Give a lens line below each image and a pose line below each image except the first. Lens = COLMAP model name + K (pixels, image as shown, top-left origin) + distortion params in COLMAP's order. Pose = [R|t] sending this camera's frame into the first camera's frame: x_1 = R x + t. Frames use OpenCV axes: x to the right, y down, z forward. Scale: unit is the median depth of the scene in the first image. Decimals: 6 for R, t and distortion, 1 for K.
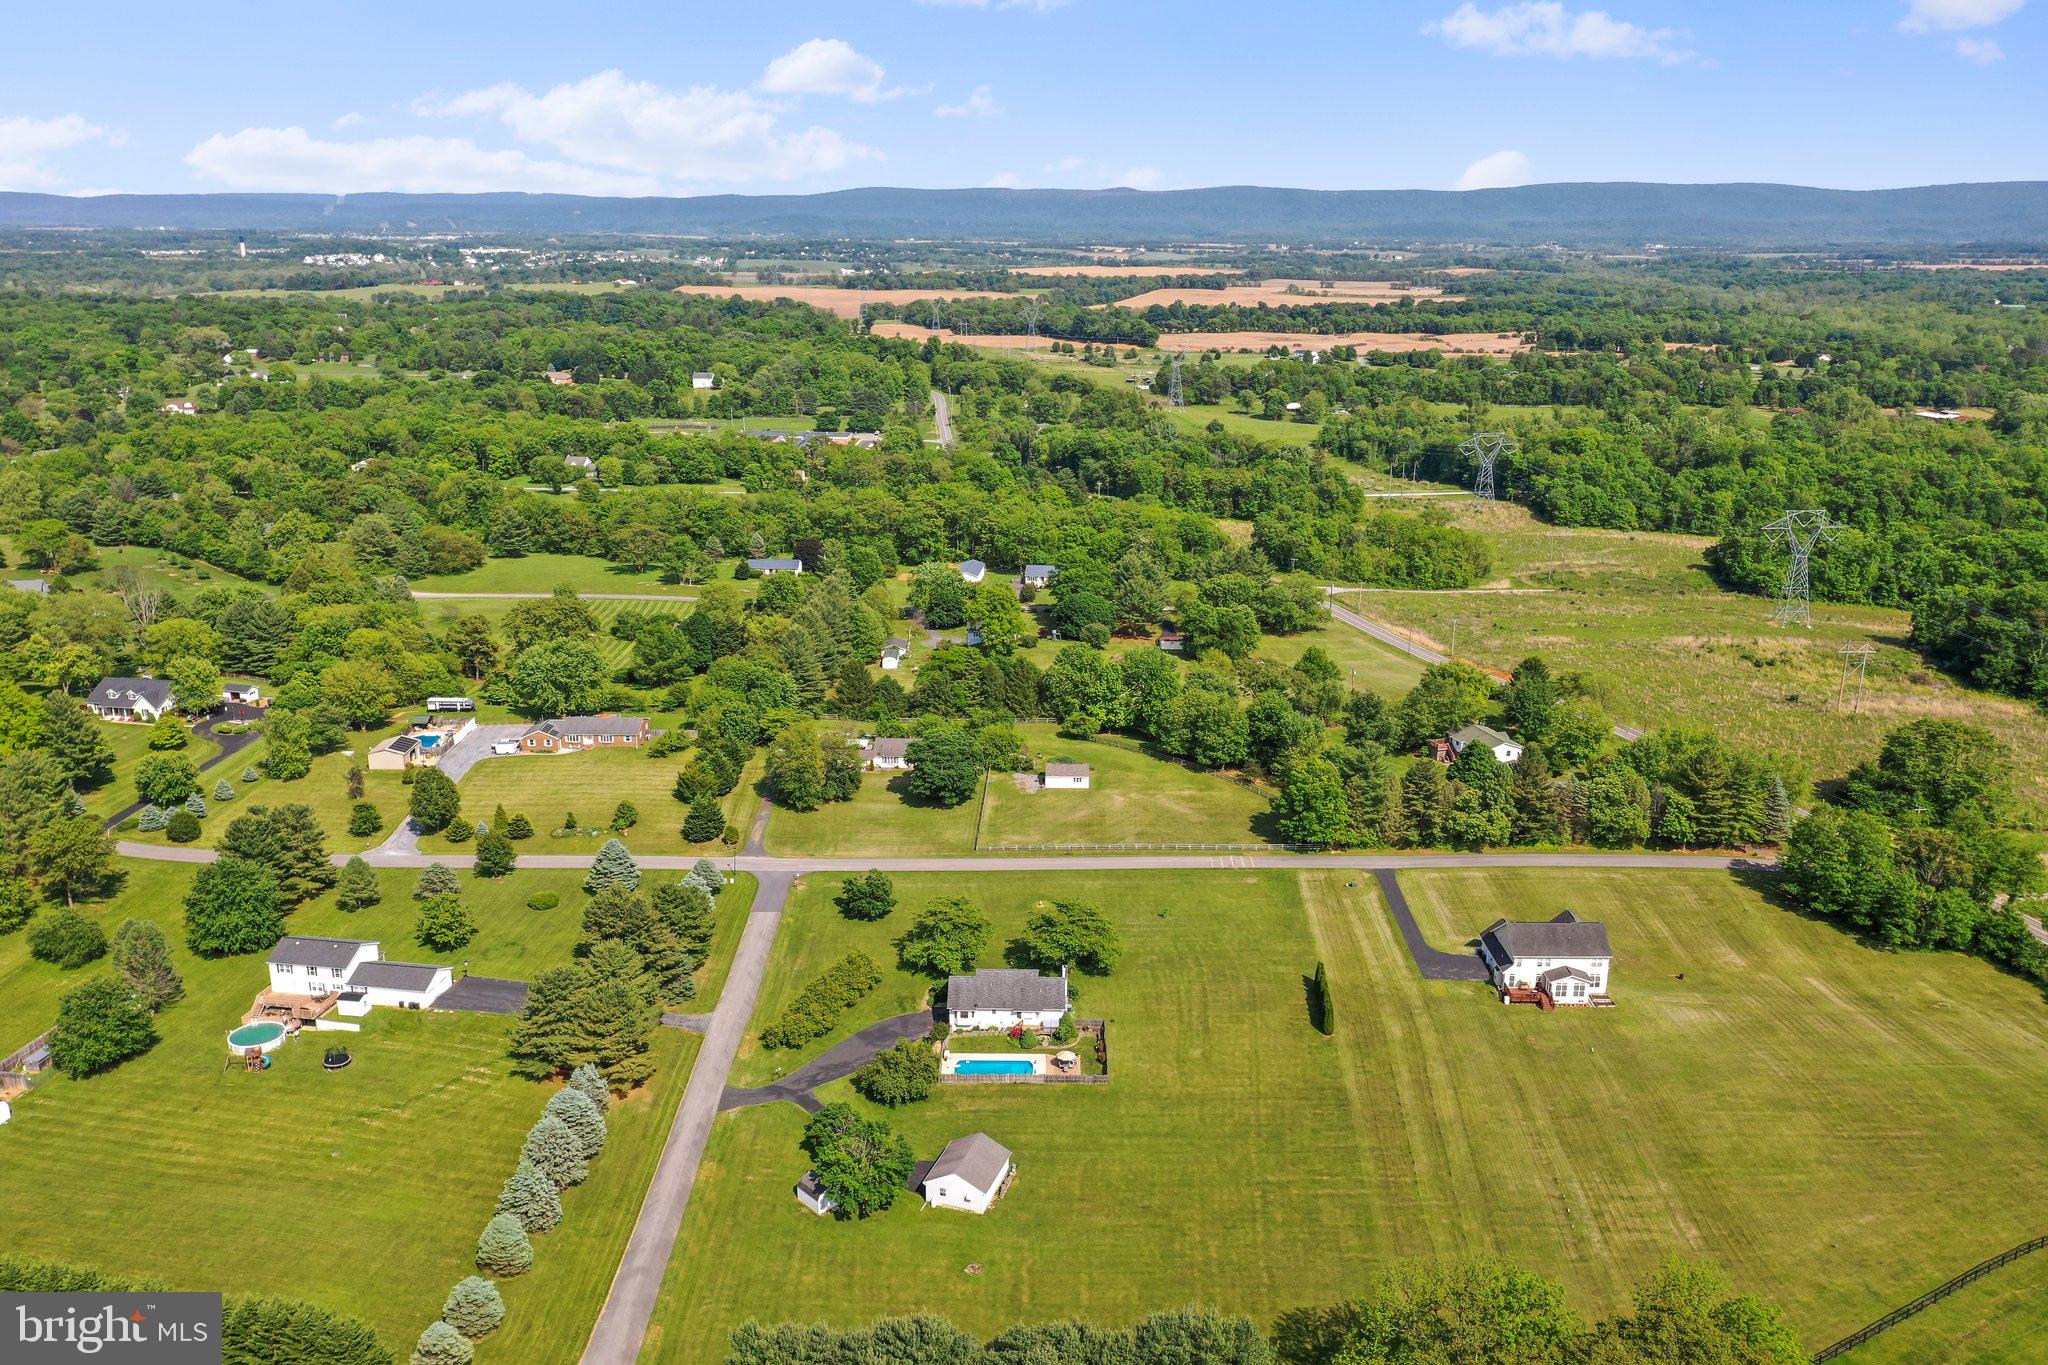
lens RADIAL K [[1631.6, 0, 1034.3], [0, 1631.6, 680.9], [0, 0, 1]] dist [0.009387, 0.004581]
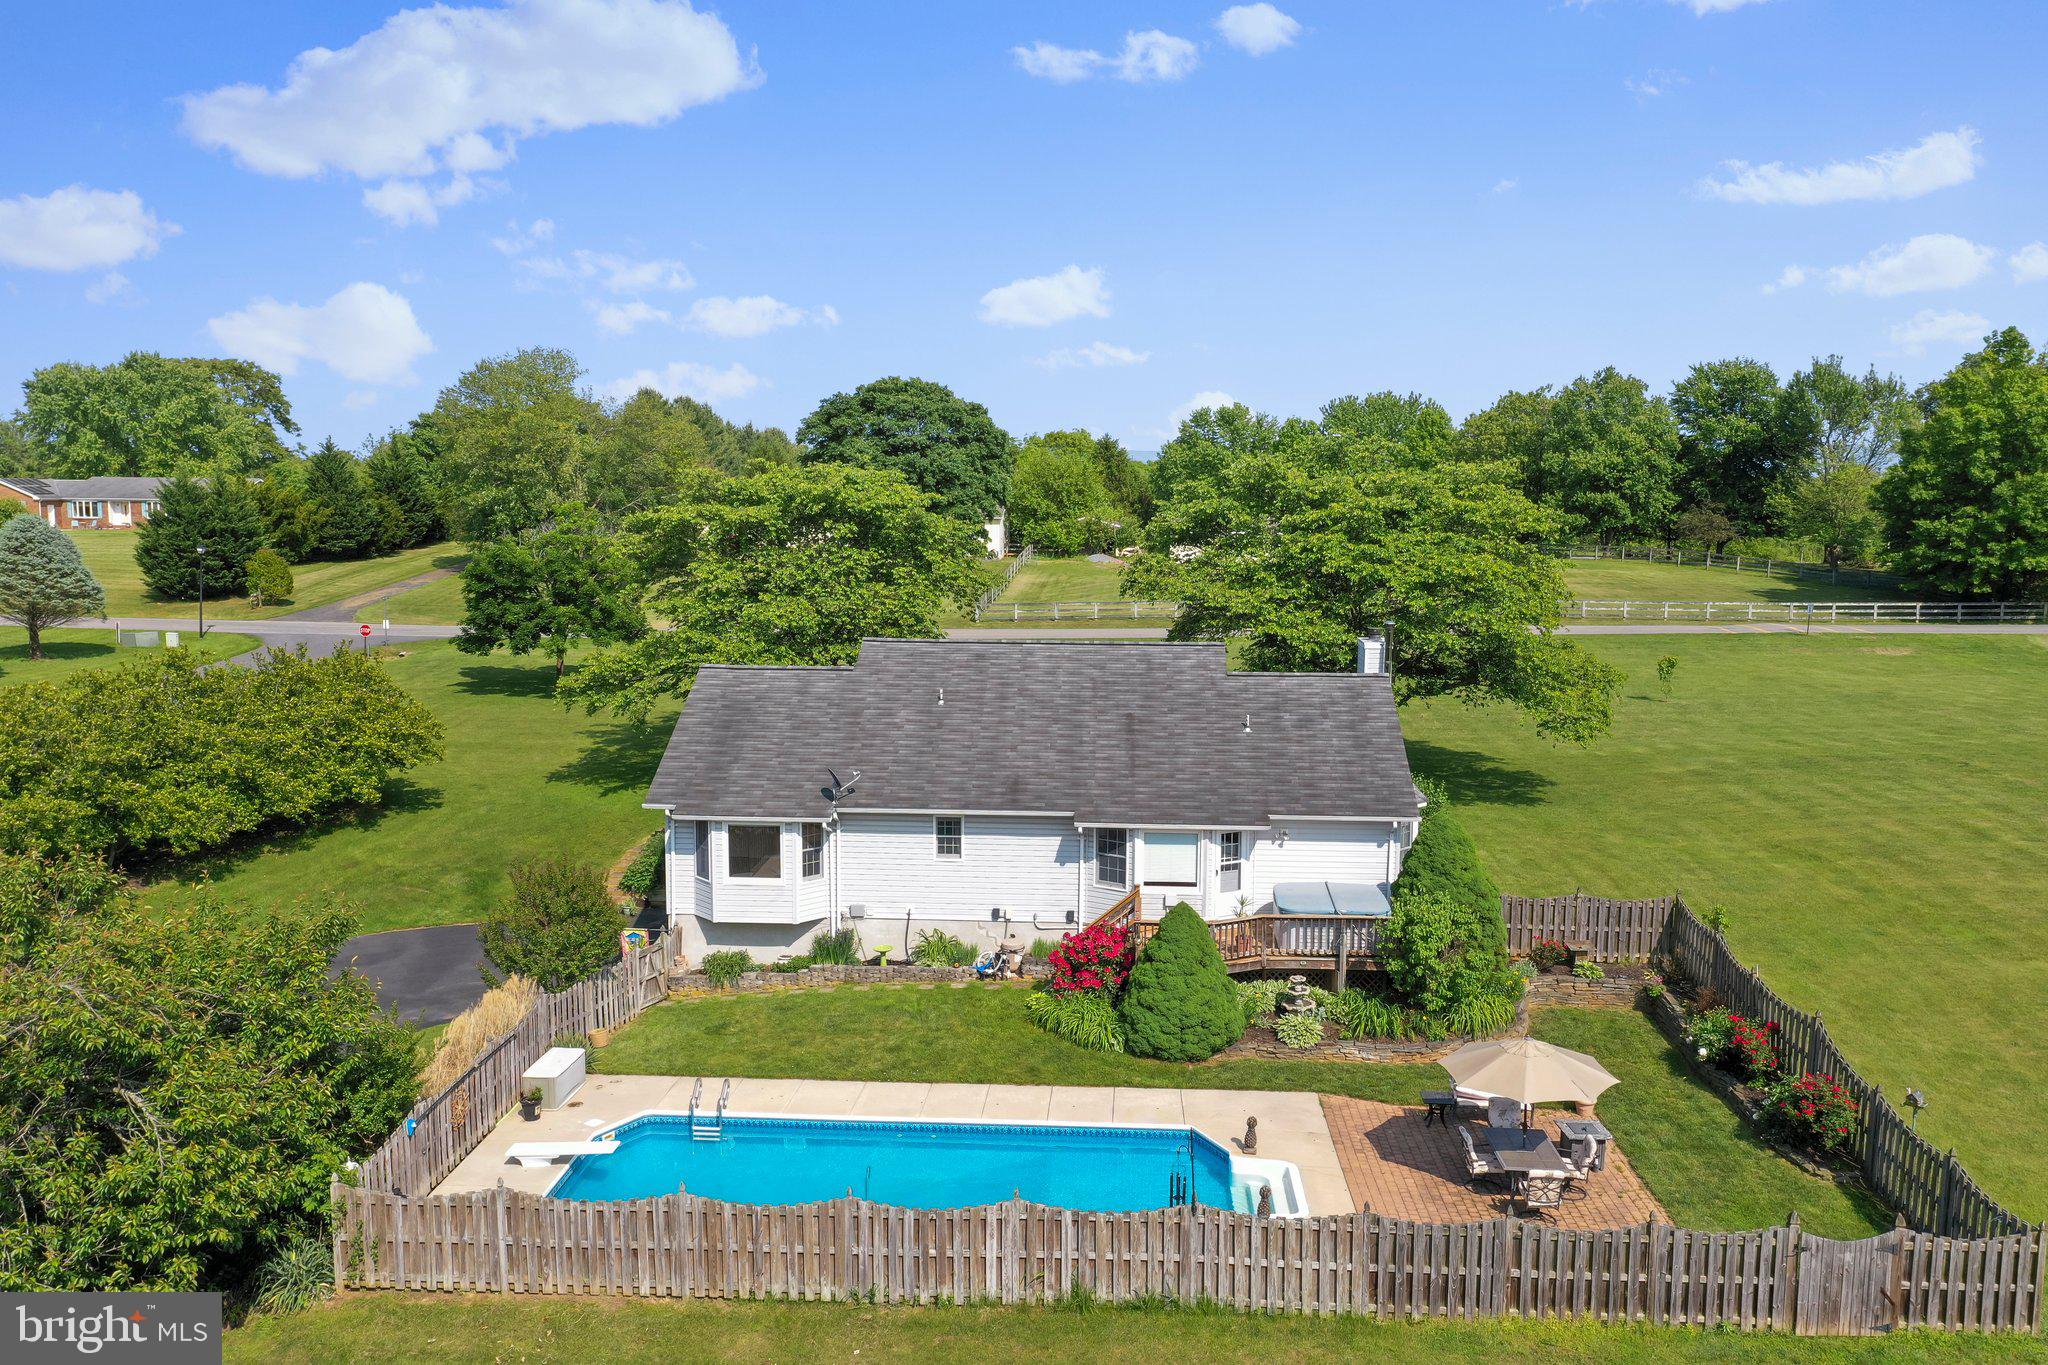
lens RADIAL K [[1631.6, 0, 1034.3], [0, 1631.6, 680.9], [0, 0, 1]] dist [0.009387, 0.004581]
pose [[0.998860, 0.004025, -0.047576, -0.008908], [-0.011604, 0.987030, -0.160117, 0.201473], [0.046314, 0.160486, 0.985951, 0.801582]]
